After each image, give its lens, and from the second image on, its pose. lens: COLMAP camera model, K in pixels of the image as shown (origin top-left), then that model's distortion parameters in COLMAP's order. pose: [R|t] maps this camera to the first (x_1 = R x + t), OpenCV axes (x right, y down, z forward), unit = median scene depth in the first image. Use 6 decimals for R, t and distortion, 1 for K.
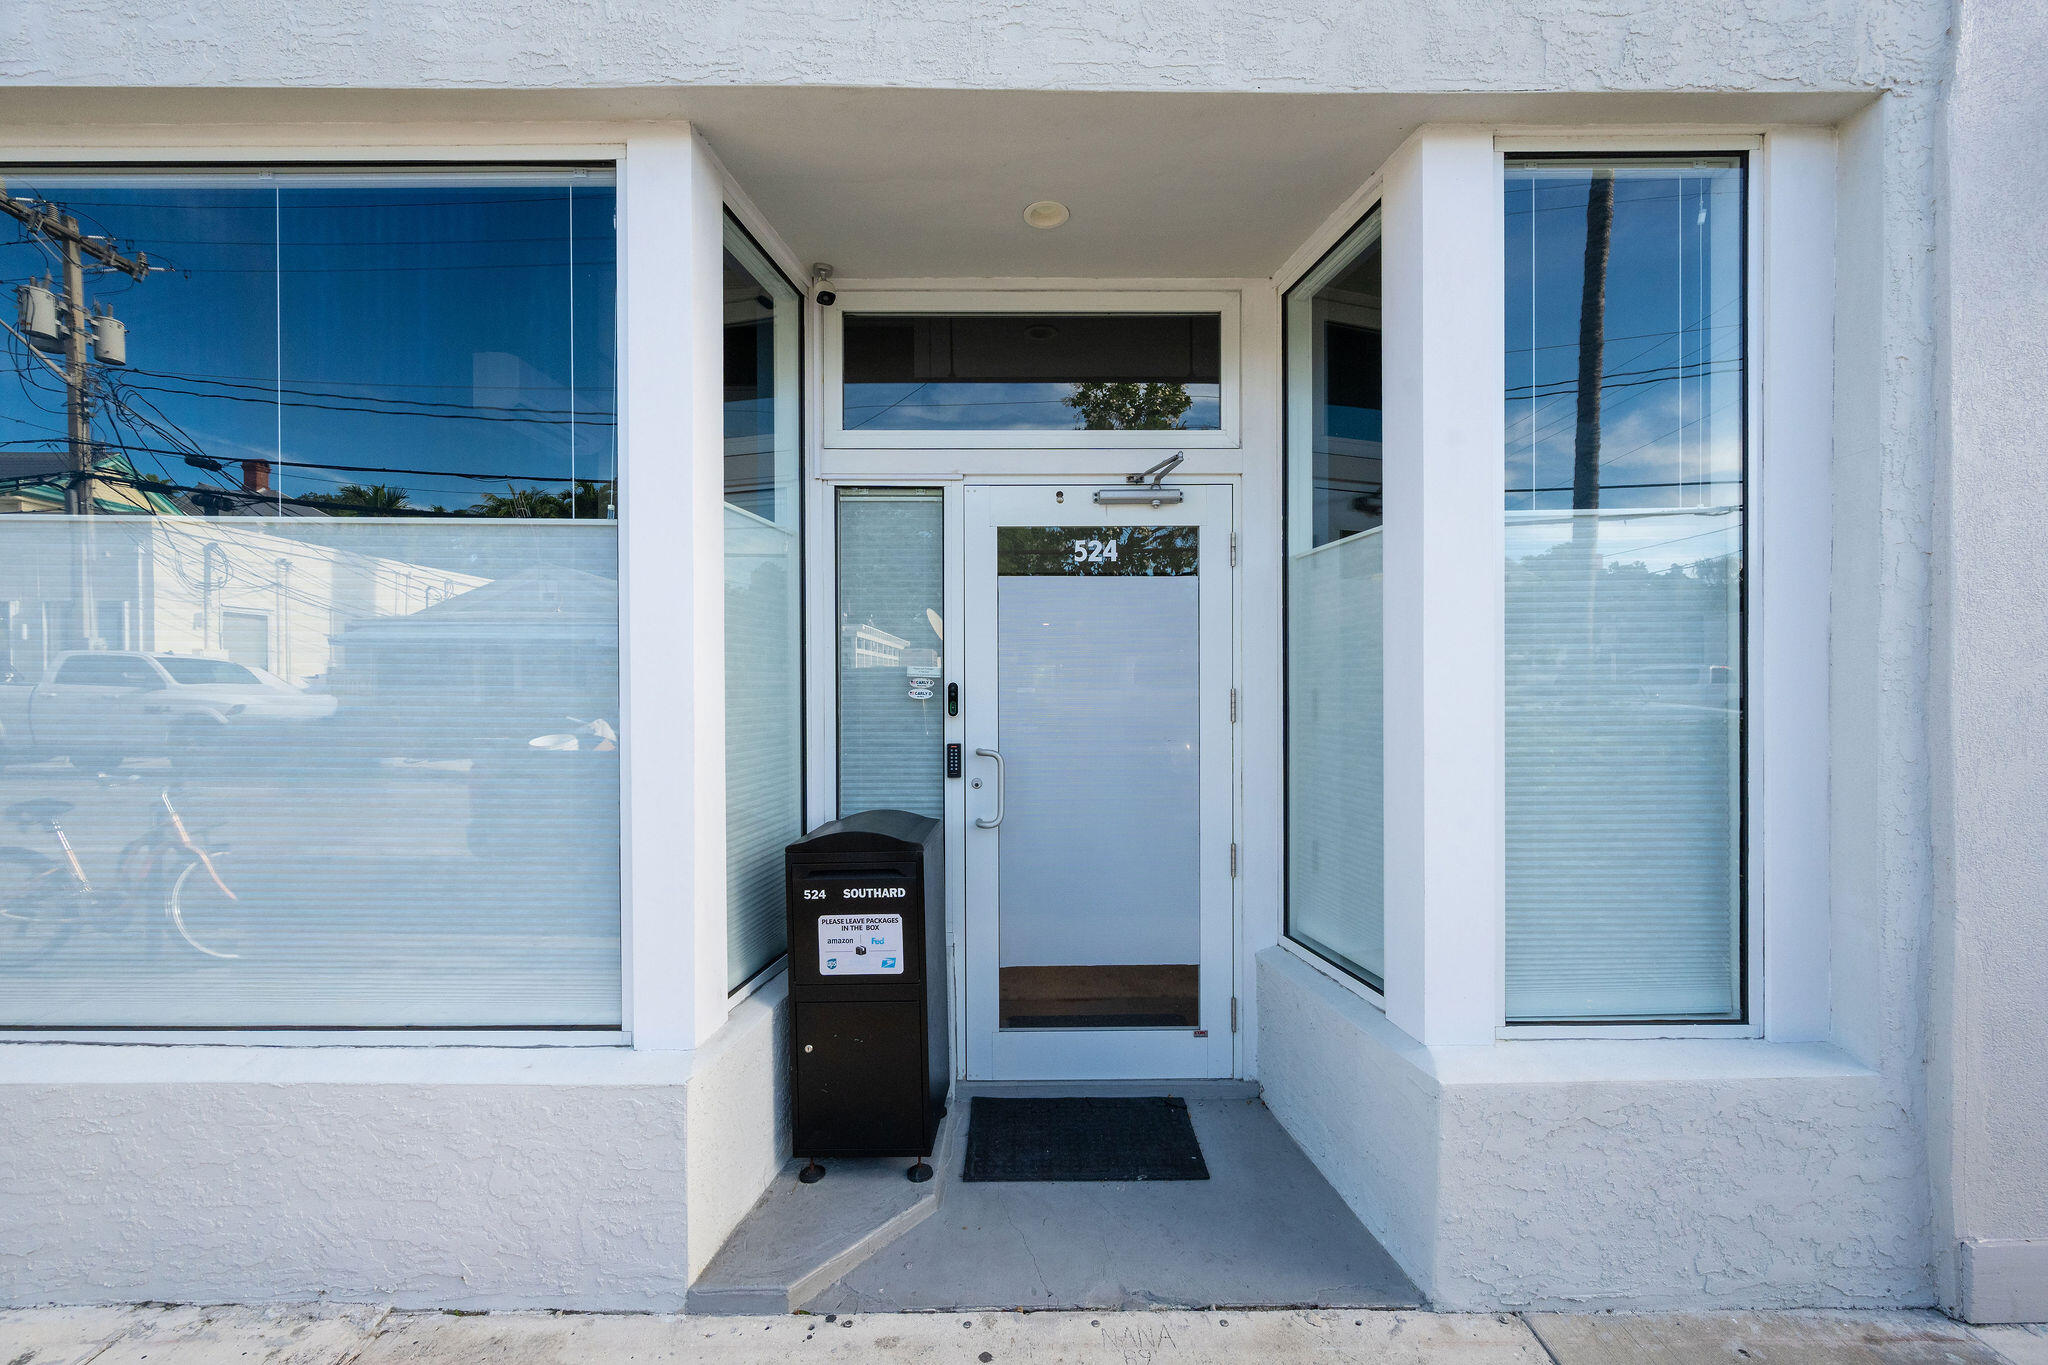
lens RADIAL K [[808.1, 0, 1019.5], [0, 808.1, 689.9], [0, 0, 1]] dist [-0.003614, 0.000739]
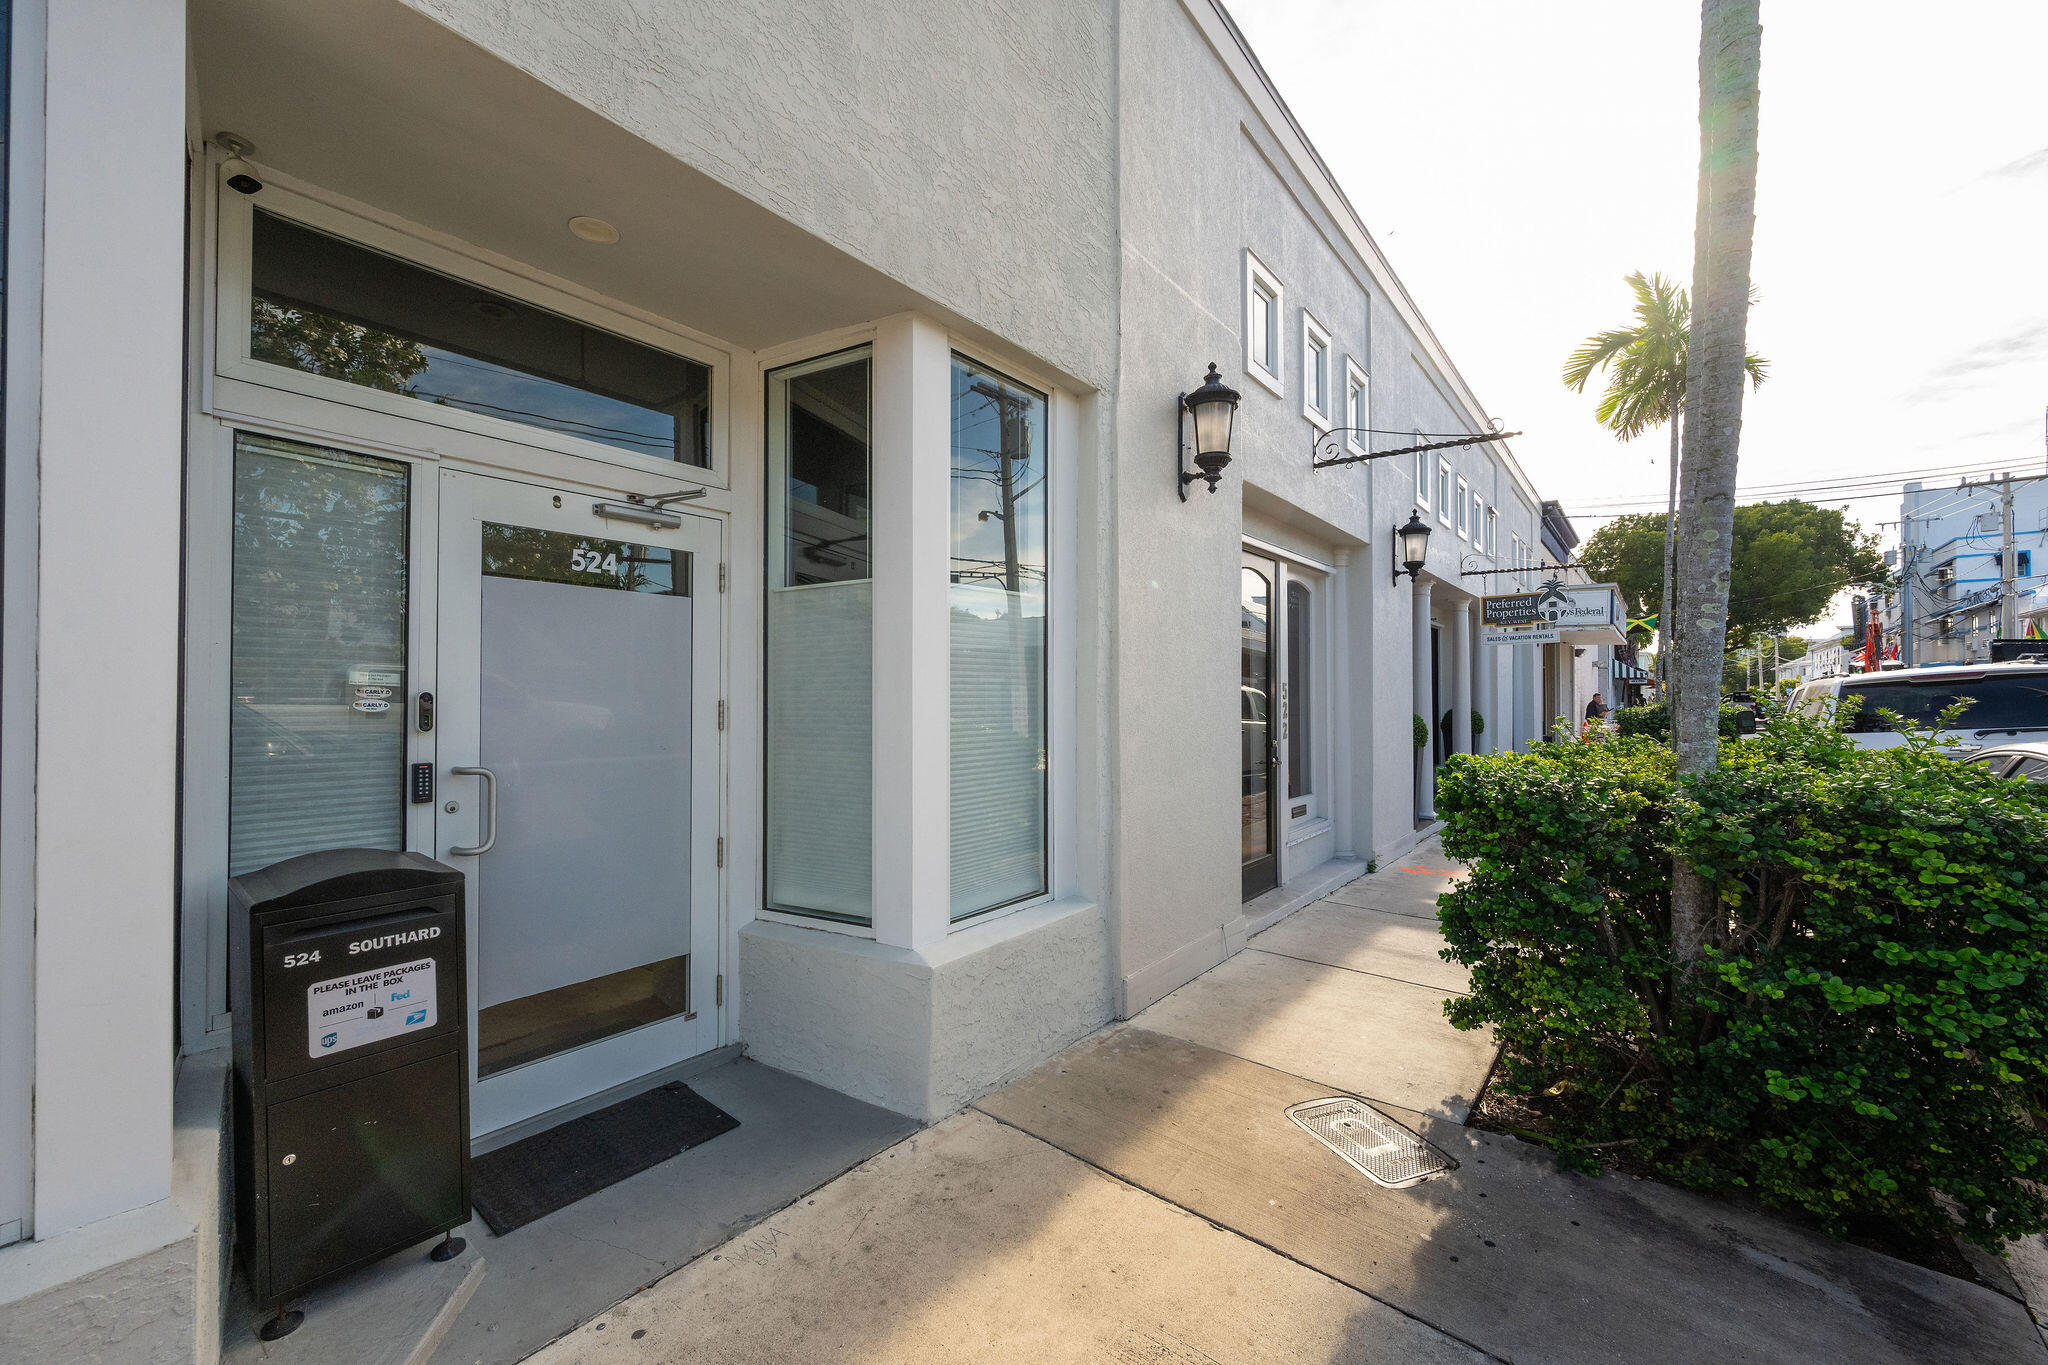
lens RADIAL K [[808.1, 0, 1019.5], [0, 808.1, 689.9], [0, 0, 1]] dist [-0.003614, 0.000739]
pose [[0.626397, 0.012719, 0.779400, -0.431769], [0.001267, 0.999849, -0.017335, 0.004952], [-0.779503, 0.011846, 0.626287, -0.042374]]
